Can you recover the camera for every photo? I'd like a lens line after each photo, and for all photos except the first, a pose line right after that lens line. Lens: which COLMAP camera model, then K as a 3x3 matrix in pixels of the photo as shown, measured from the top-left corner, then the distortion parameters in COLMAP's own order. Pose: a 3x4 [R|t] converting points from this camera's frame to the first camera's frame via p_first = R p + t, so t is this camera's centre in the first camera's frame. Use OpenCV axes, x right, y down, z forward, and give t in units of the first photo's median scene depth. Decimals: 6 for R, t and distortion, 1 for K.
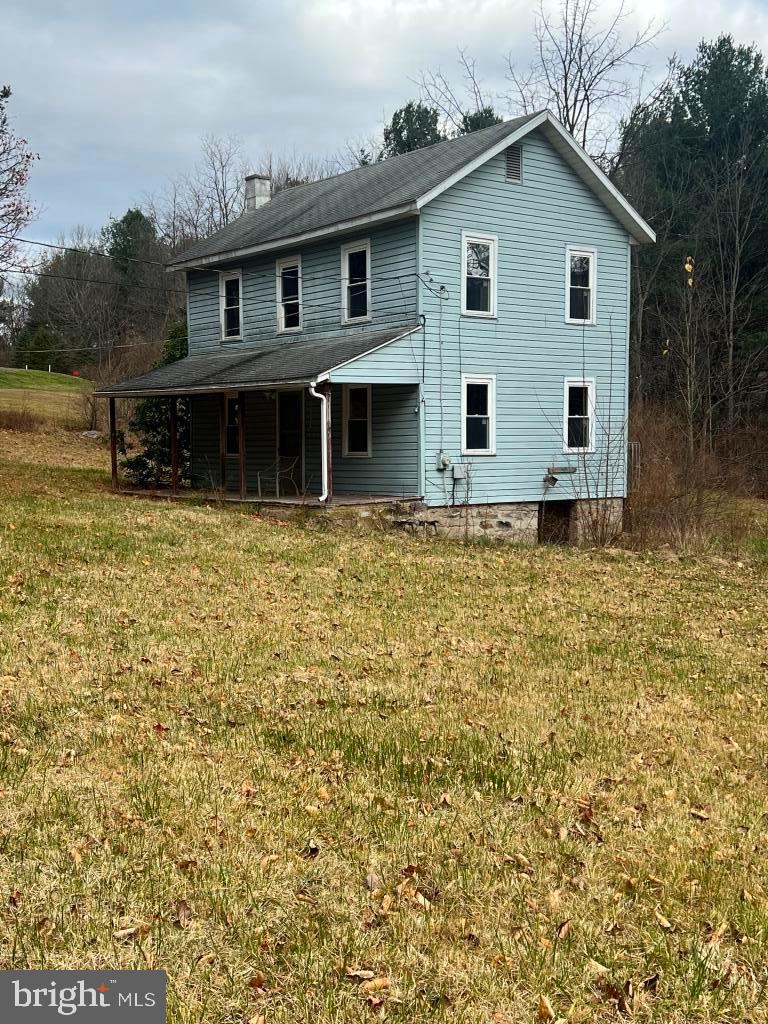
lens RADIAL K [[1226.4, 0, 383.2], [0, 1226.4, 517.1], [0, 0, 1]] dist [0.141645, 0.000000]
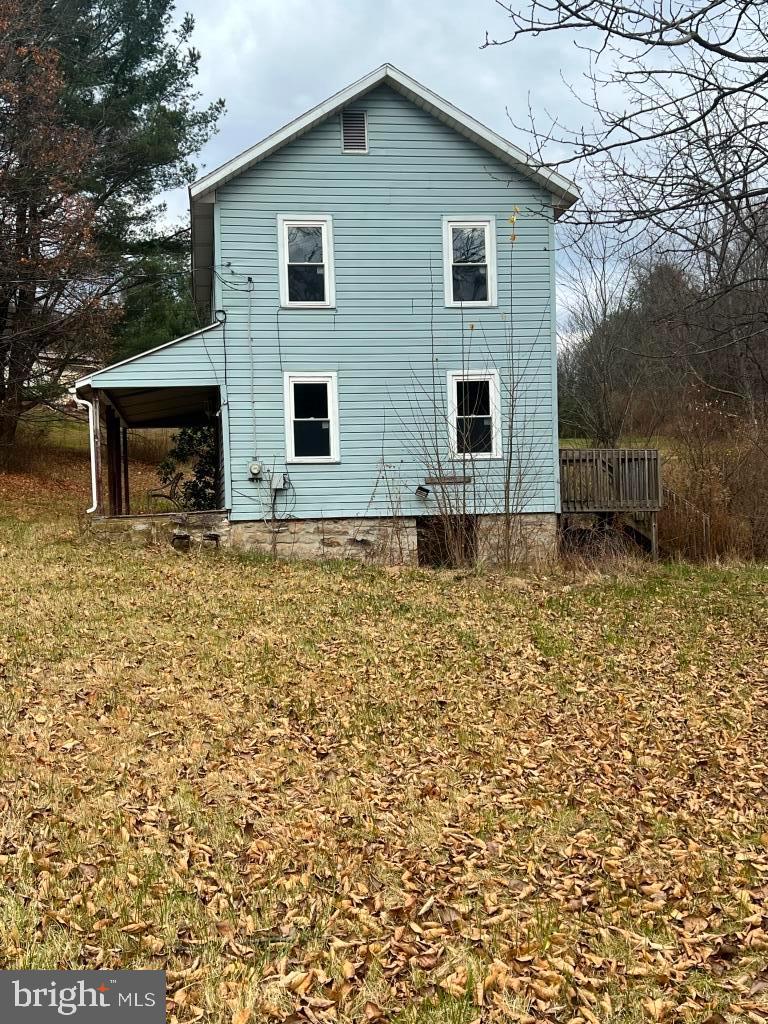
lens RADIAL K [[1226.4, 0, 385.3], [0, 1226.4, 506.5], [0, 0, 1]] dist [0.141645, 0.000000]
pose [[0.858802, -0.006541, -0.512266, 0.575924], [-0.013689, 0.999269, -0.035708, 0.011684], [0.512124, 0.037678, 0.858084, 0.267951]]
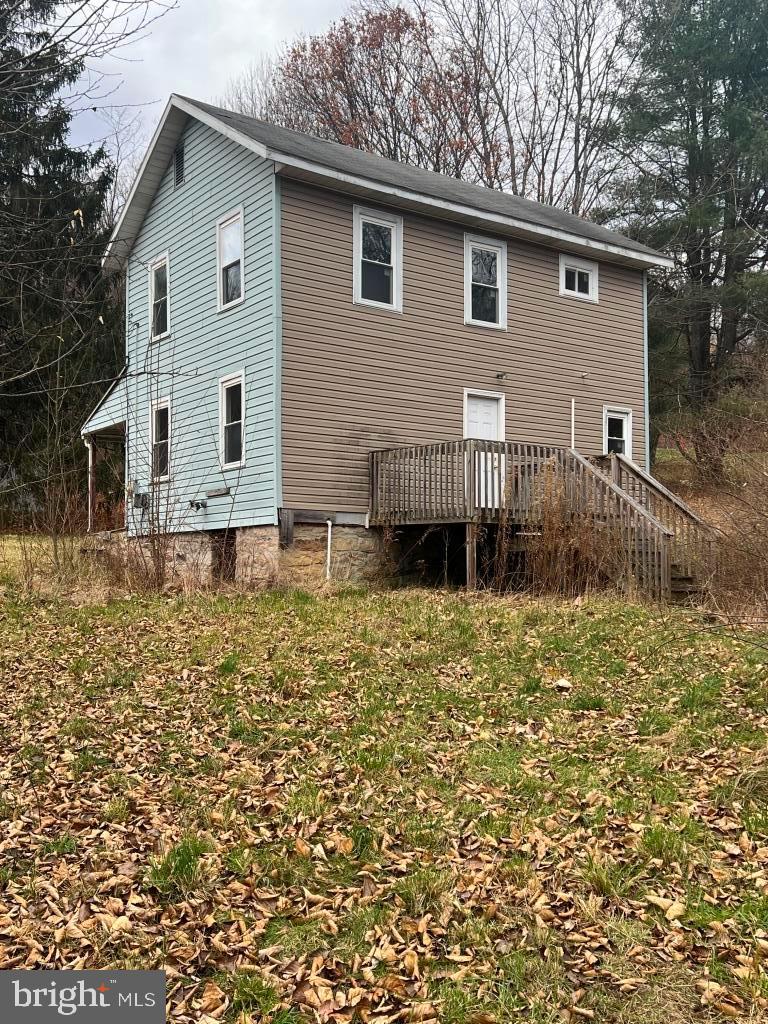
lens RADIAL K [[1063.5, 0, 386.4], [0, 1063.5, 508.8], [0, 0, 1]] dist [0.019800, 0.000000]
pose [[-0.066608, -0.059045, -0.996031, 0.878635], [-0.064550, 0.996411, -0.054751, 0.003436], [0.995689, 0.060647, -0.070181, 1.231926]]
